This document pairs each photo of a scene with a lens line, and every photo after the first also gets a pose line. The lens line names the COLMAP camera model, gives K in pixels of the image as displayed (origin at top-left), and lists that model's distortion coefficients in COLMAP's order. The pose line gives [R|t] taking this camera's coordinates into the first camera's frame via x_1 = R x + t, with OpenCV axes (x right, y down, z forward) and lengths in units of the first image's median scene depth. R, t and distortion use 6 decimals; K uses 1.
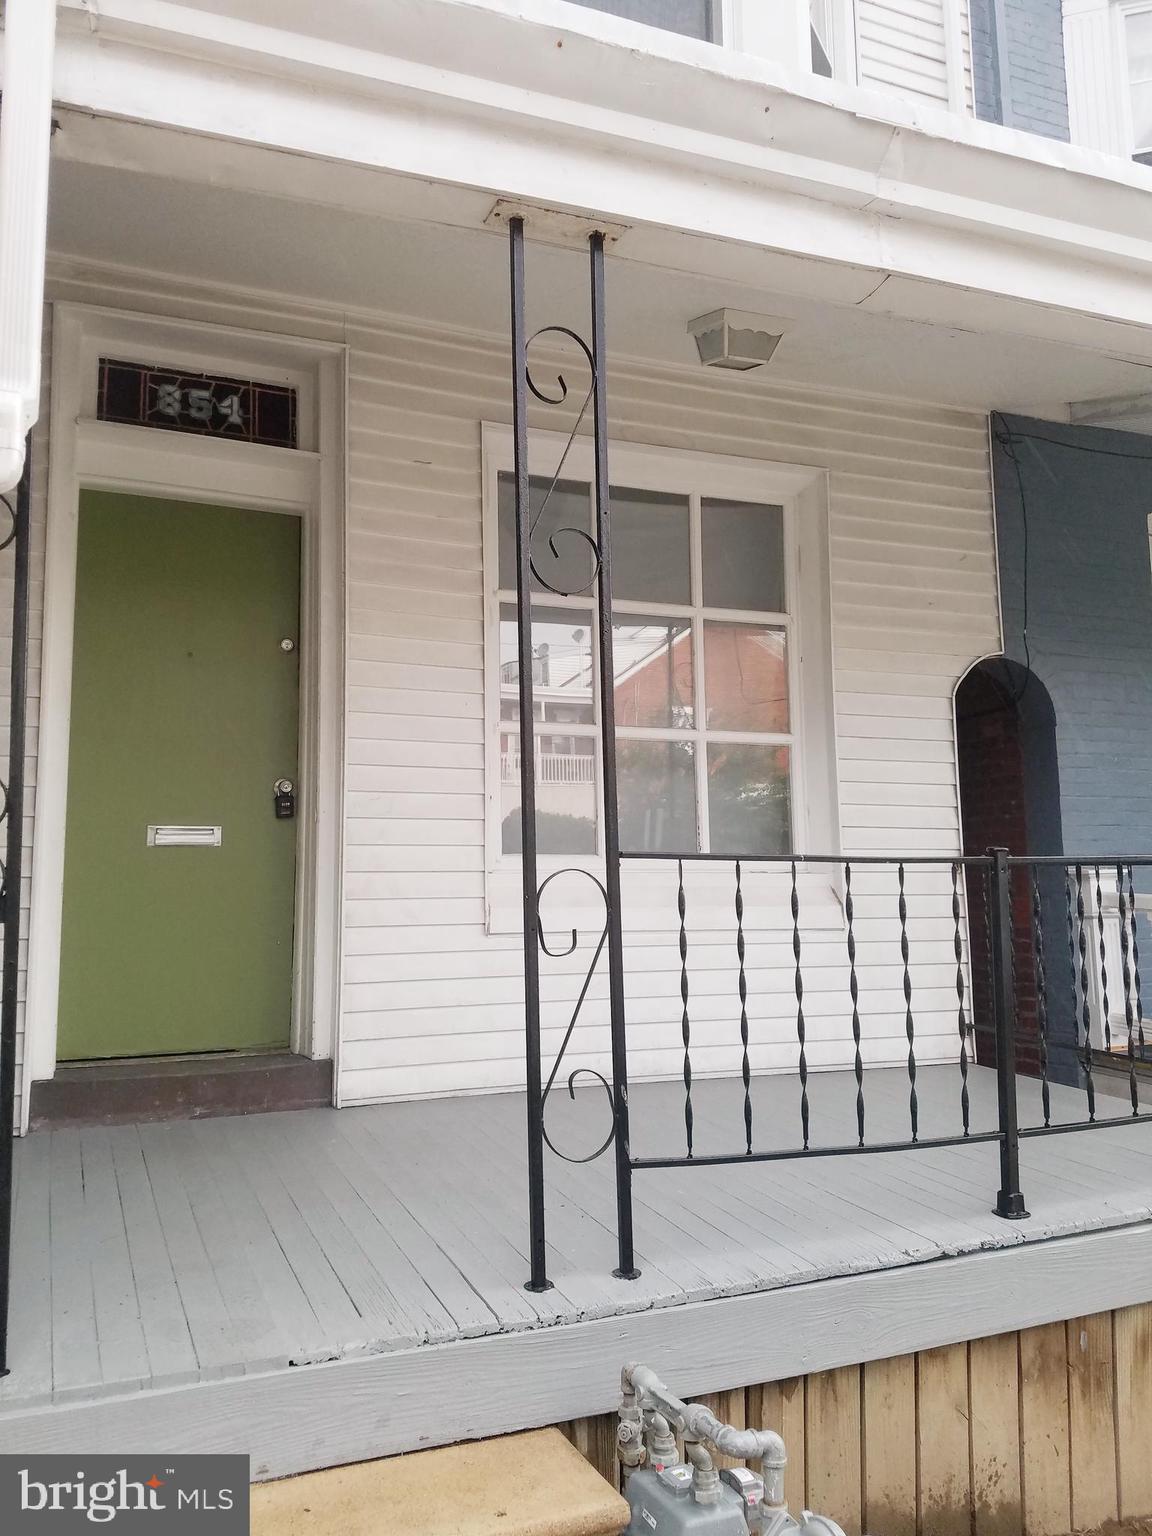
lens RADIAL K [[1172.8, 0, 552.6], [0, 1172.8, 774.1], [0, 0, 1]] dist [0.155204, -0.210222]
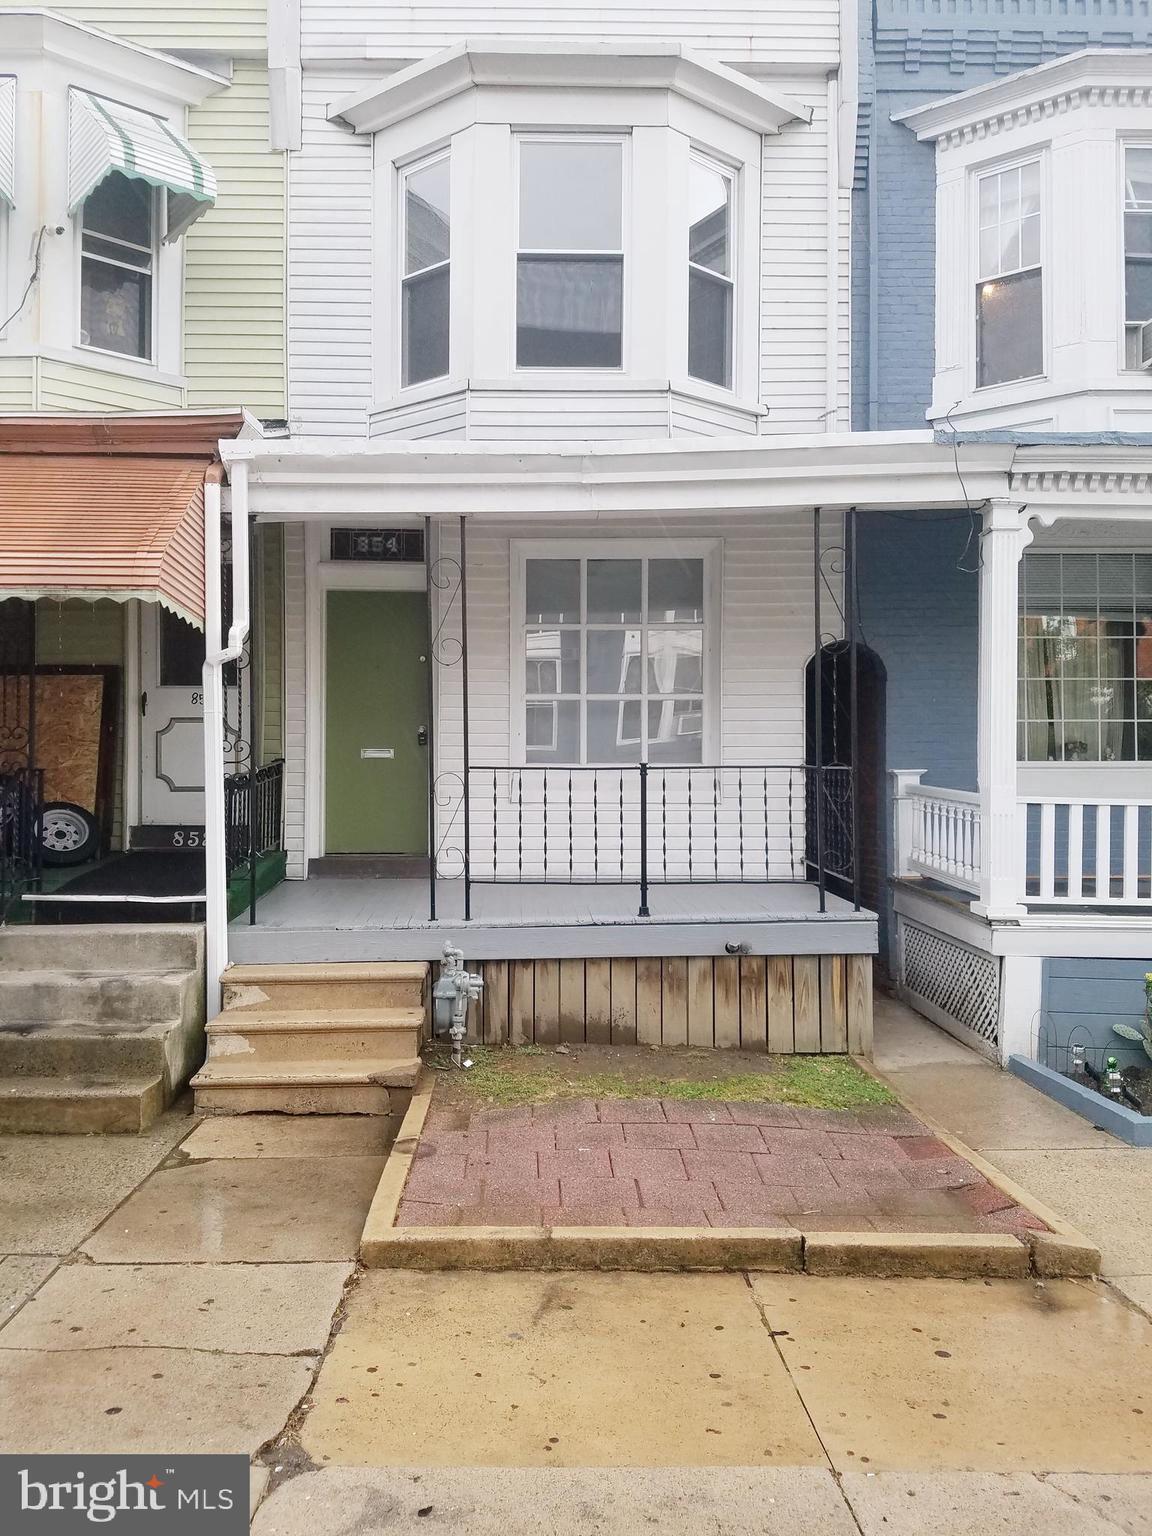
lens RADIAL K [[1172.8, 0, 547.6], [0, 1172.8, 778.0], [0, 0, 1]] dist [0.155204, -0.210222]
pose [[0.936258, 0.005545, -0.351269, 0.687001], [0.026496, 0.995913, 0.086342, -0.075411], [0.350312, -0.090146, 0.932285, -0.818023]]
